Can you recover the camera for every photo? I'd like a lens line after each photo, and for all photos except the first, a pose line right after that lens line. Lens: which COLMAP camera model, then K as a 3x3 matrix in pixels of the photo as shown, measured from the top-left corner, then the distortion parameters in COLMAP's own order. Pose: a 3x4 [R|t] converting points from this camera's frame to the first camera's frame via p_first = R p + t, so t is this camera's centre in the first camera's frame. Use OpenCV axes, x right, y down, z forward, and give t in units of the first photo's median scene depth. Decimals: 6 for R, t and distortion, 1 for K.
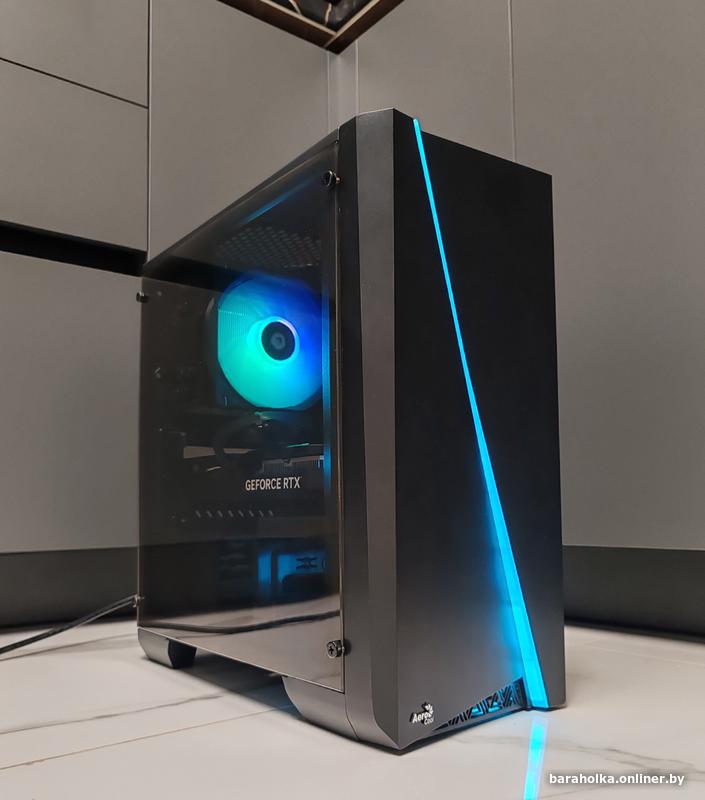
lens RADIAL K [[825.5, 0, 352.5], [0, 825.5, 400.0], [0, 0, 1]] dist [0.011105, -0.005450]
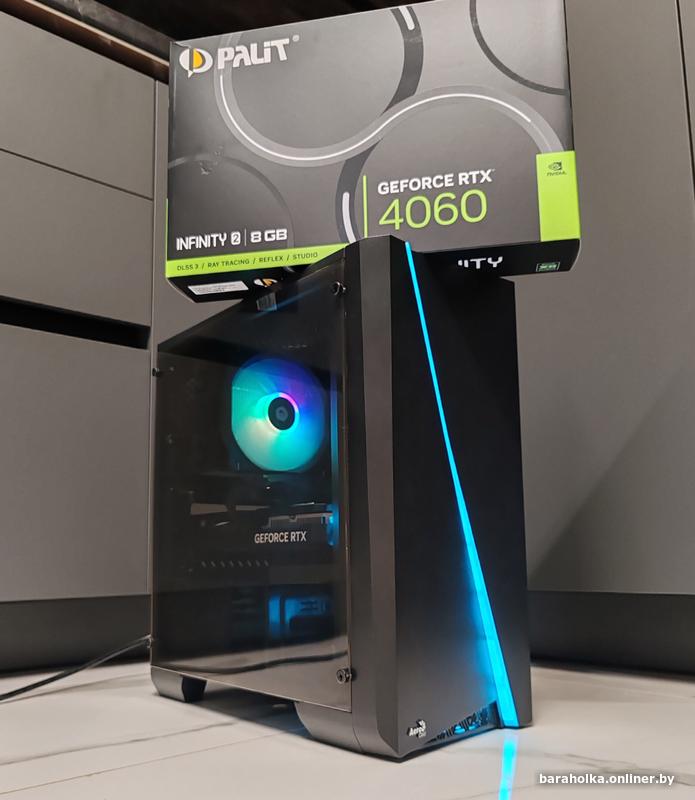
lens RADIAL K [[807.2, 0, 347.5], [0, 807.2, 400.0], [0, 0, 1]] dist [-0.010165, -0.010007]
pose [[0.999102, 0.000978, 0.042359, -0.052455], [0.001711, 0.997986, -0.063406, -0.020356], [-0.042335, 0.063422, 0.997088, -0.157408]]
